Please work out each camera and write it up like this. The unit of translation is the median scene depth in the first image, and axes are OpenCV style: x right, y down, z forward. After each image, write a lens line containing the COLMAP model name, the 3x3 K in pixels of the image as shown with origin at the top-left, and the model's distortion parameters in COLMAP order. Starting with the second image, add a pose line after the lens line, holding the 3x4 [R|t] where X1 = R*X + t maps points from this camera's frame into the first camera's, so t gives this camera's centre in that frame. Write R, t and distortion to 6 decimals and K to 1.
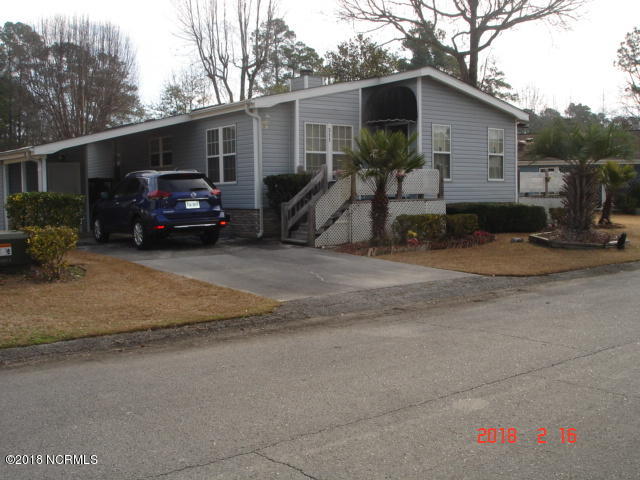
lens RADIAL K [[600.3, 0, 320.0], [0, 600.3, 240.0], [0, 0, 1]] dist [-0.091069, -0.003610]
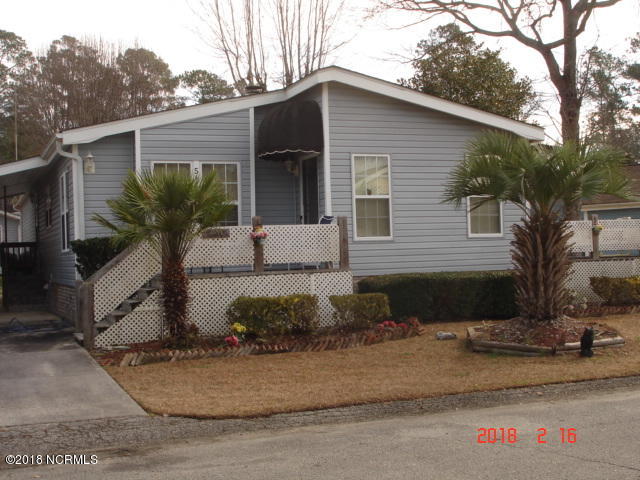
lens RADIAL K [[788.3, 0, 320.8], [0, 788.3, 256.5], [0, 0, 1]] dist [-0.084106, -0.006307]
pose [[0.969993, -0.017600, -0.242494, 0.368570], [0.000168, 0.997425, -0.071717, -0.021929], [0.243131, 0.069525, 0.967499, 0.174861]]
